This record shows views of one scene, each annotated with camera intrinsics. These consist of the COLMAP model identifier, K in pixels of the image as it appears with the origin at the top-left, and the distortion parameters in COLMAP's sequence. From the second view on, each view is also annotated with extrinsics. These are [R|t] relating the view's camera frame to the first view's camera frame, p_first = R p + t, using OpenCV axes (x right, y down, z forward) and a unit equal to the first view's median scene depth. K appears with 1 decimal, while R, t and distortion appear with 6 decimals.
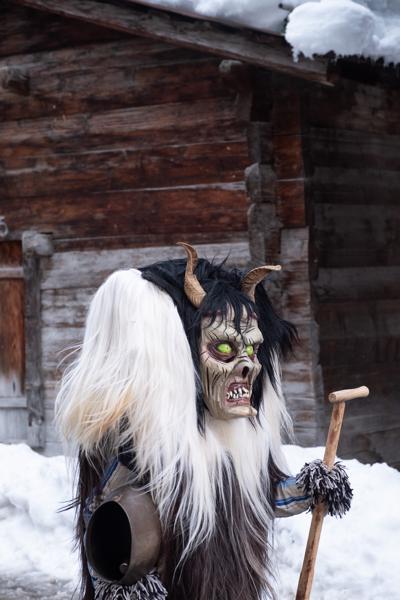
lens RADIAL K [[1361.0, 0, 174.7], [0, 1361.0, 276.9], [0, 0, 1]] dist [0.168922, 0.000000]
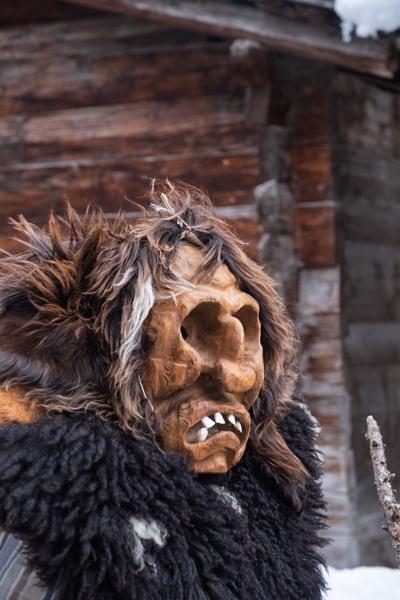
lens RADIAL K [[1361.0, 0, 154.1], [0, 1361.0, 301.2], [0, 0, 1]] dist [0.168922, 0.000000]
pose [[0.986764, 0.015601, 0.161412, -0.120019], [-0.009921, 0.999305, -0.035940, 0.010231], [-0.161860, 0.033863, 0.986233, 0.259563]]
